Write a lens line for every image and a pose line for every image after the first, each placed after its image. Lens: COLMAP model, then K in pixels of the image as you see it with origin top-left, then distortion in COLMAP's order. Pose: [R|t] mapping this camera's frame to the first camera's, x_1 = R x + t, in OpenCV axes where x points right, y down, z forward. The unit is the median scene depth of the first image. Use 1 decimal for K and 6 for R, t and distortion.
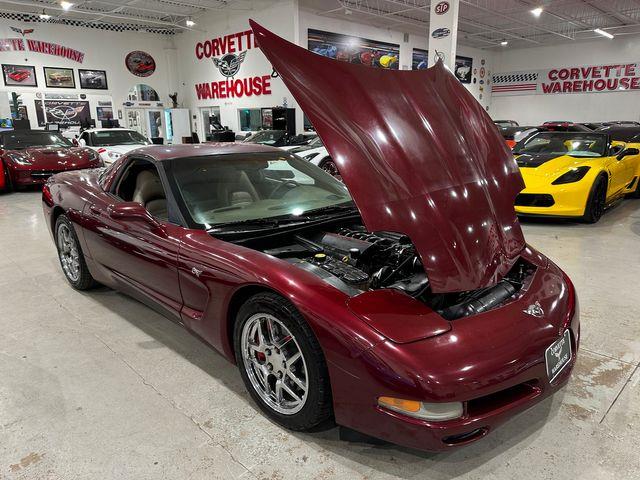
lens RADIAL K [[454.5, 0, 324.1], [0, 454.5, 241.8], [0, 0, 1]] dist [0.017030, -0.028252]
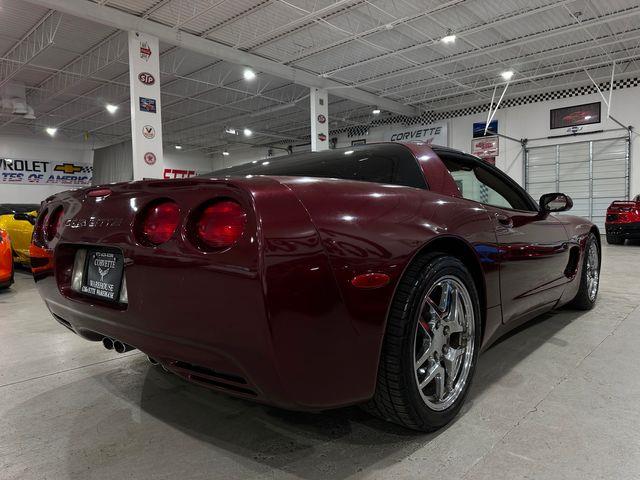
lens RADIAL K [[454.5, 0, 315.1], [0, 454.5, 240.9], [0, 0, 1]] dist [0.017030, -0.028252]
pose [[-0.042915, -0.044196, 0.998101, -0.317839], [0.274028, 0.960187, 0.054300, -0.041465], [-0.960764, 0.275838, -0.029096, 0.354915]]
